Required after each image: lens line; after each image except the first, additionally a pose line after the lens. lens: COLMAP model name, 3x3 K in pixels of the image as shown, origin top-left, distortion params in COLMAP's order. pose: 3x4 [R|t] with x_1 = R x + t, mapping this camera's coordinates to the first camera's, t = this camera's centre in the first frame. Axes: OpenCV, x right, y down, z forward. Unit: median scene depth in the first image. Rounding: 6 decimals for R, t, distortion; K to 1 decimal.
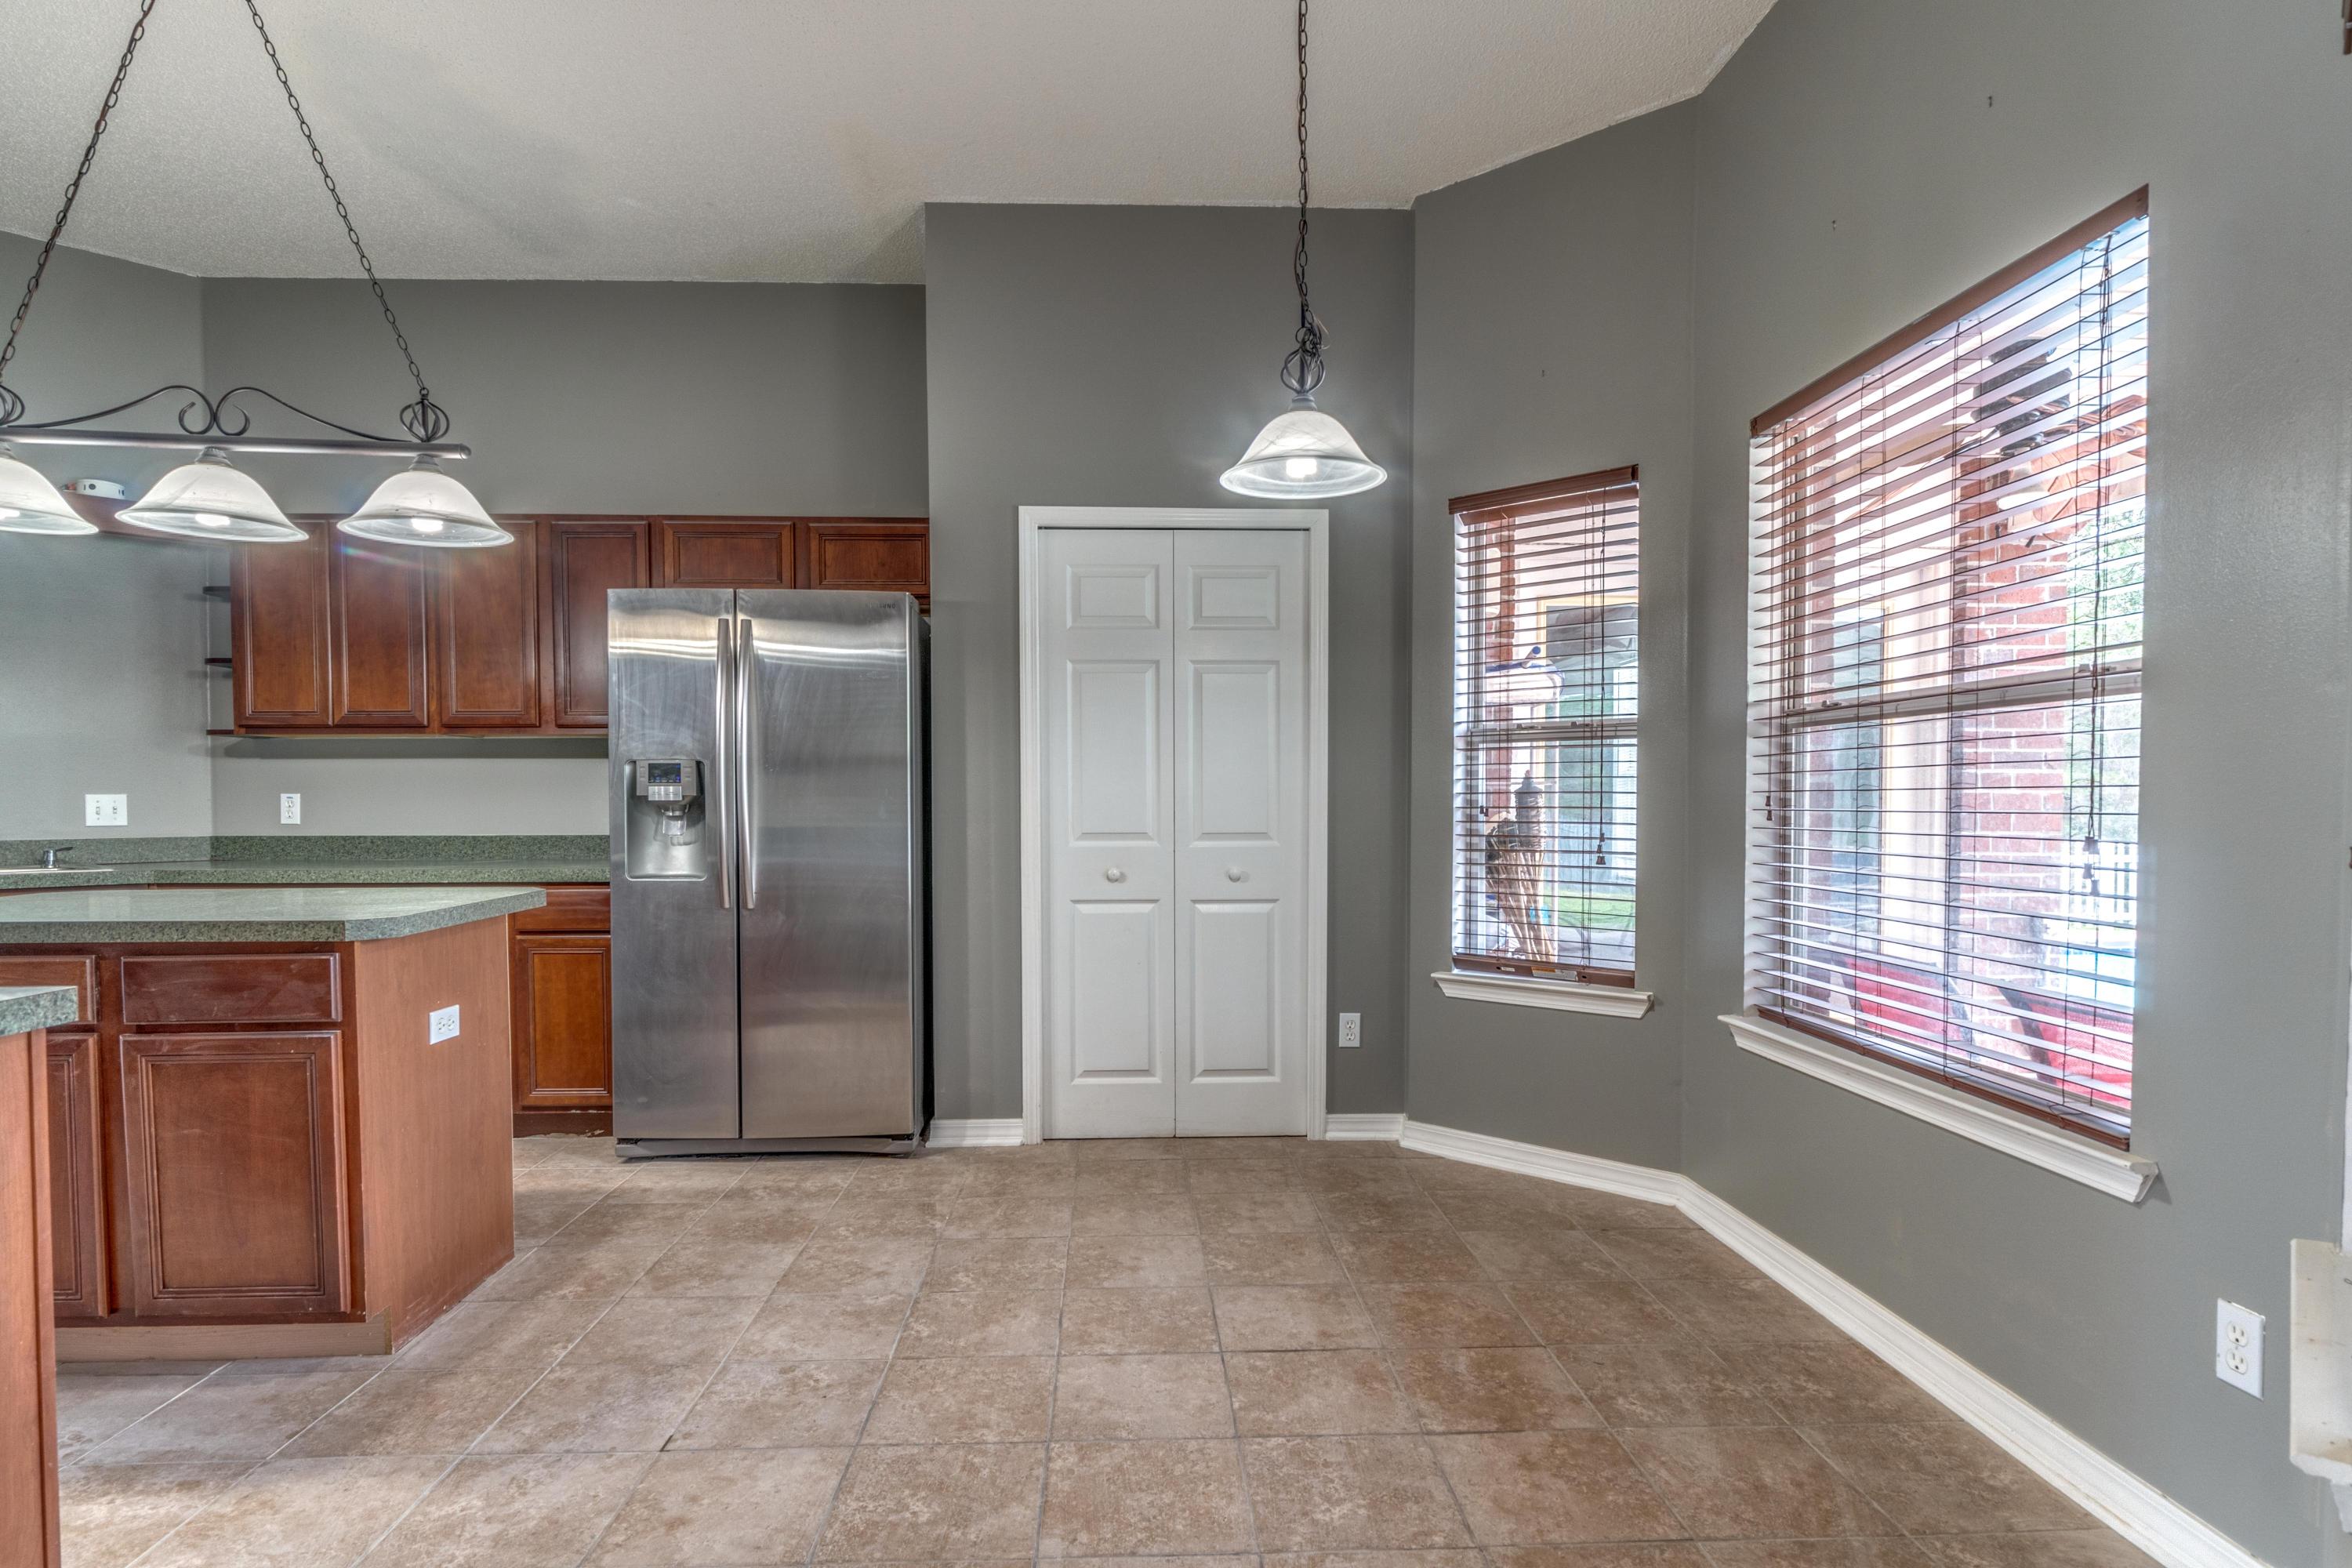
lens RADIAL K [[1213.5, 0, 1164.5], [0, 1213.5, 831.0], [0, 0, 1]] dist [-0.002813, 0.000891]
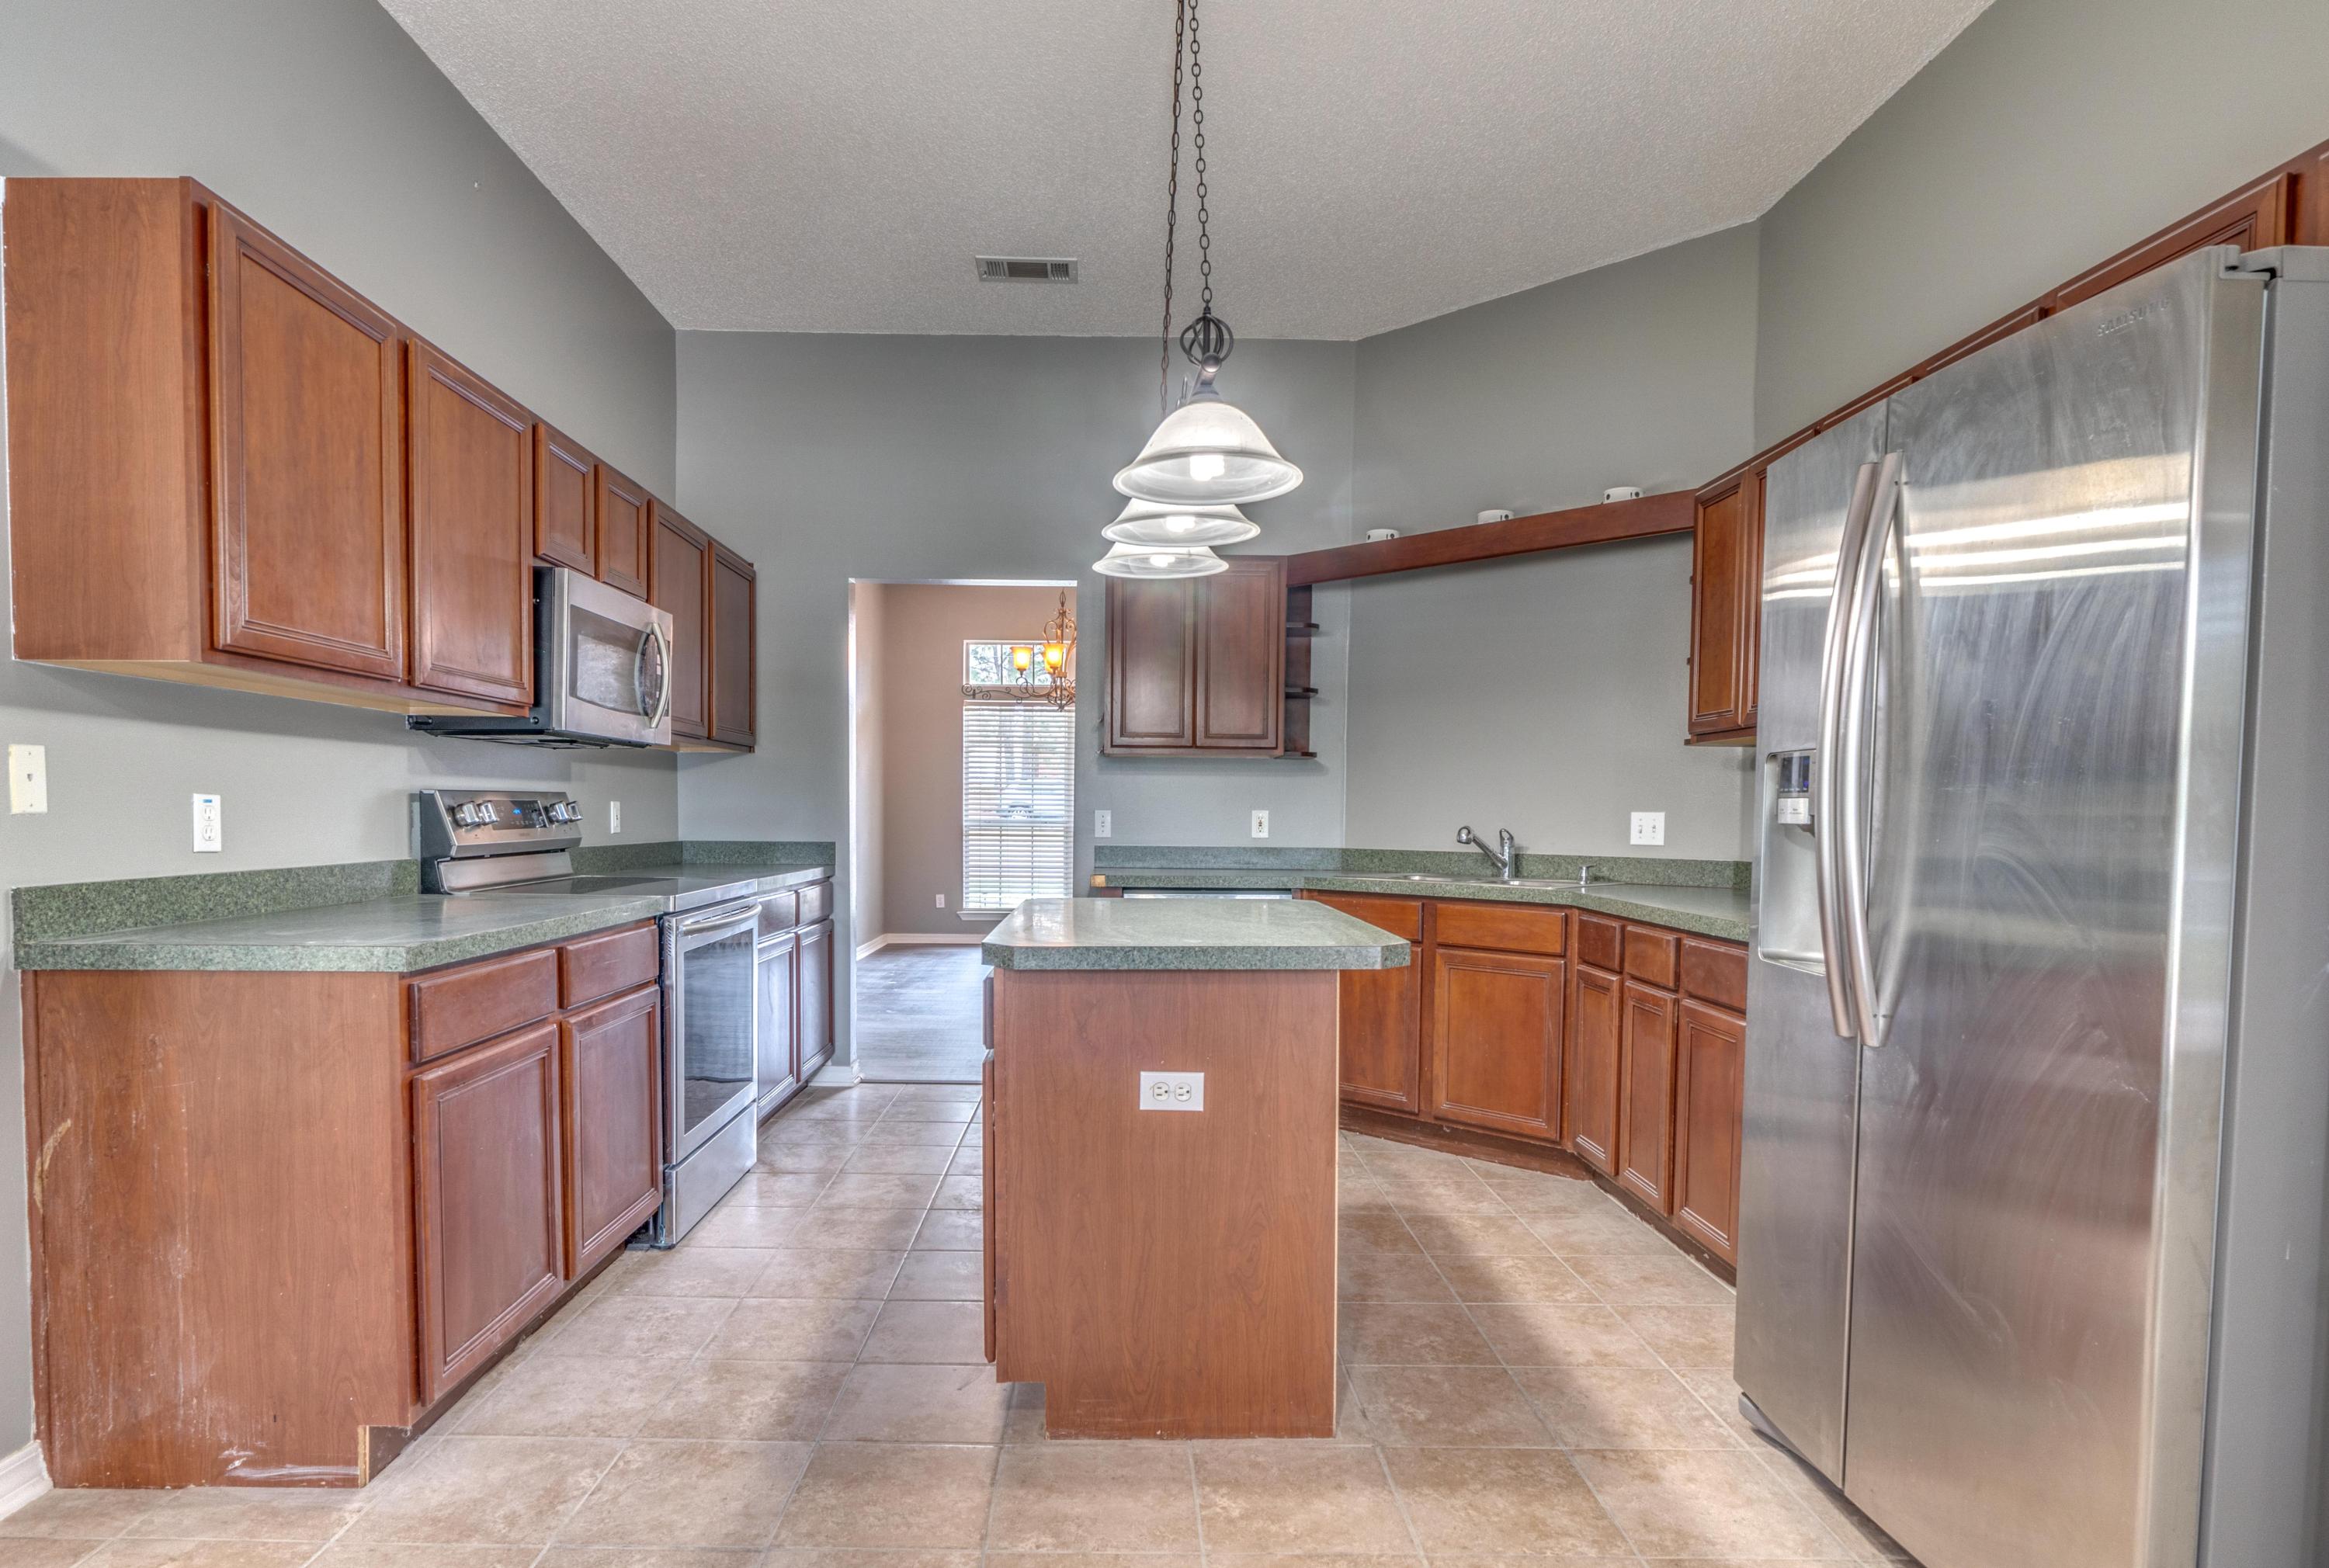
lens RADIAL K [[1278.1, 0, 1157.5], [0, 1278.1, 863.6], [0, 0, 1]] dist [-0.003076, -0.000964]
pose [[-0.026755, 0.041572, -0.998777, 0.228055], [-0.039299, 0.998319, 0.042605, -0.025600], [0.998869, 0.040391, -0.025076, 0.903035]]
